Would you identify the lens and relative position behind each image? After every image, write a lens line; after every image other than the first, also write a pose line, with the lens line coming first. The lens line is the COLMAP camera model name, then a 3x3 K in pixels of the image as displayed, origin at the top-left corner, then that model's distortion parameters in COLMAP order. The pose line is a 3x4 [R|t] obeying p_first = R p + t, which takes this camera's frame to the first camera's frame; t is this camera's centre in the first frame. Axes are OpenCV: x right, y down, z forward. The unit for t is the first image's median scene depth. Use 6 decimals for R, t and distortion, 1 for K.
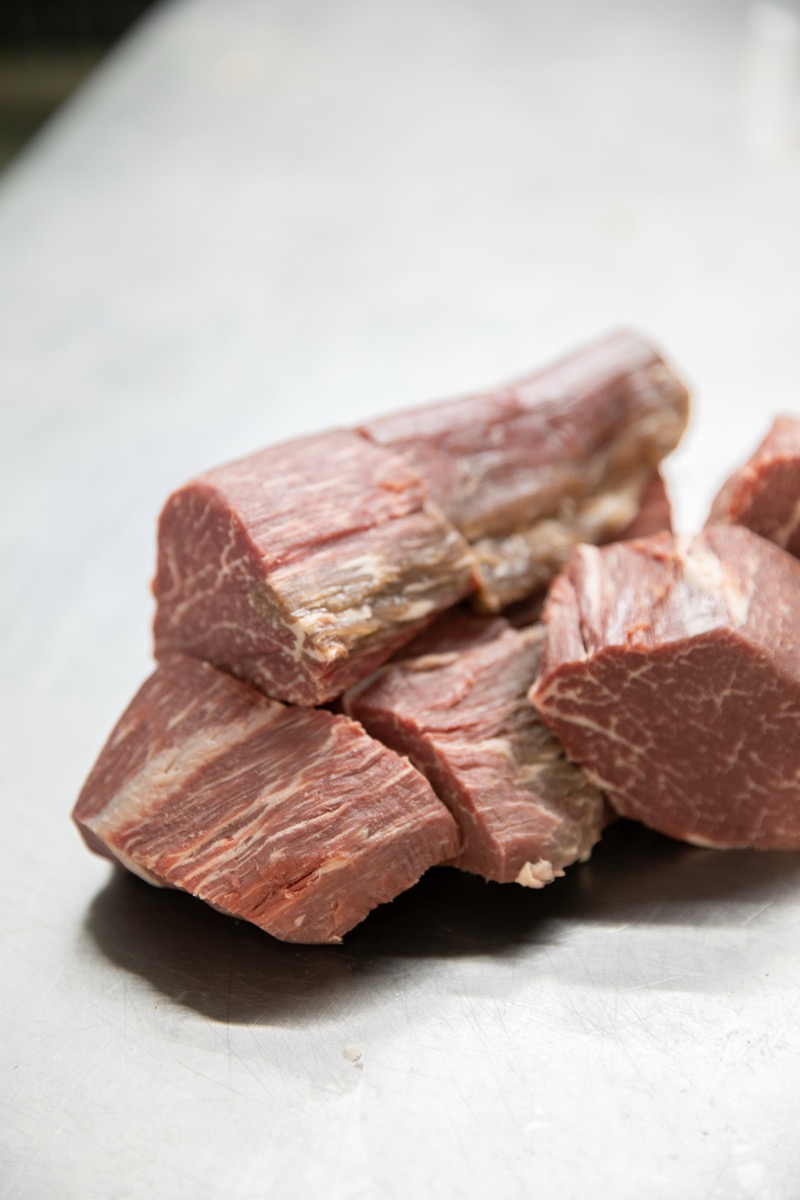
lens RADIAL K [[2128.7, 0, 424.4], [0, 2128.7, 619.0], [0, 0, 1]] dist [0.105275, 0.000000]
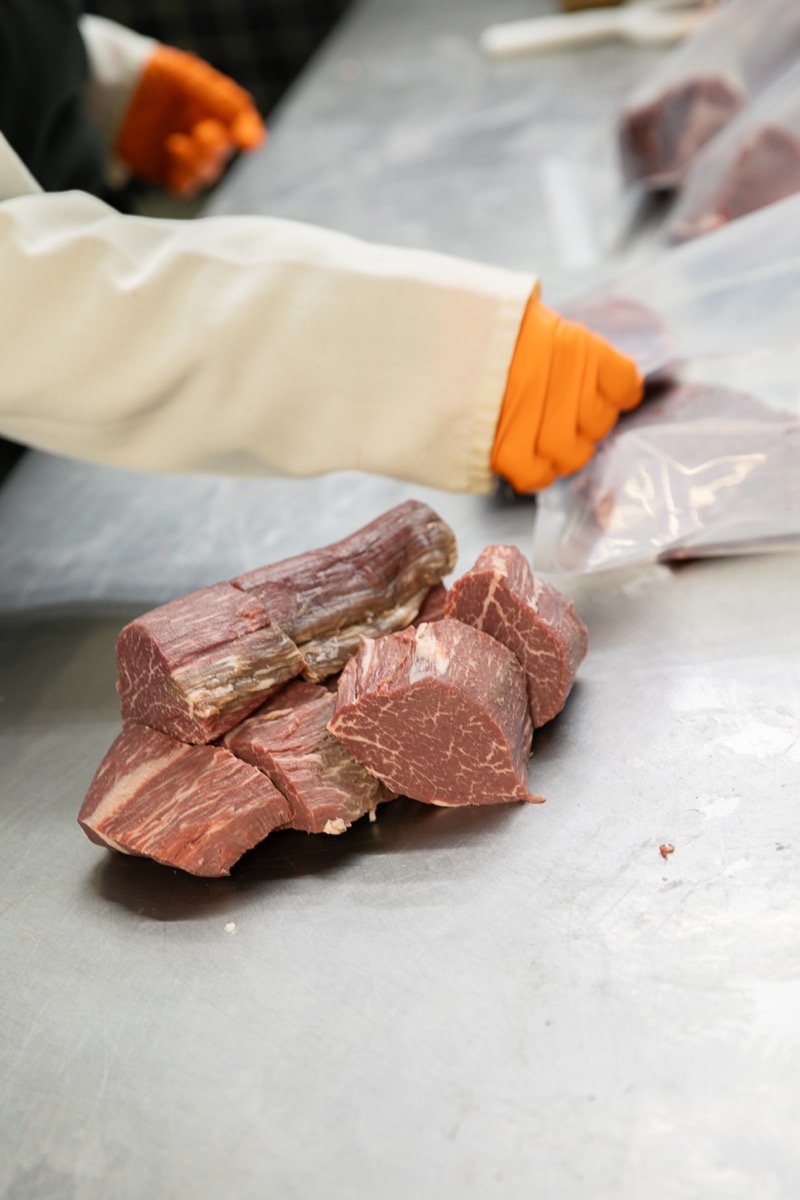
lens RADIAL K [[2815.8, 0, 398.5], [0, 2815.8, 598.6], [0, 0, 1]] dist [0.314797, 0.000000]
pose [[0.987232, -0.099028, -0.124768, 0.406772], [0.091402, 0.993662, -0.065439, 0.088339], [0.130457, 0.053199, 0.990026, -1.290235]]
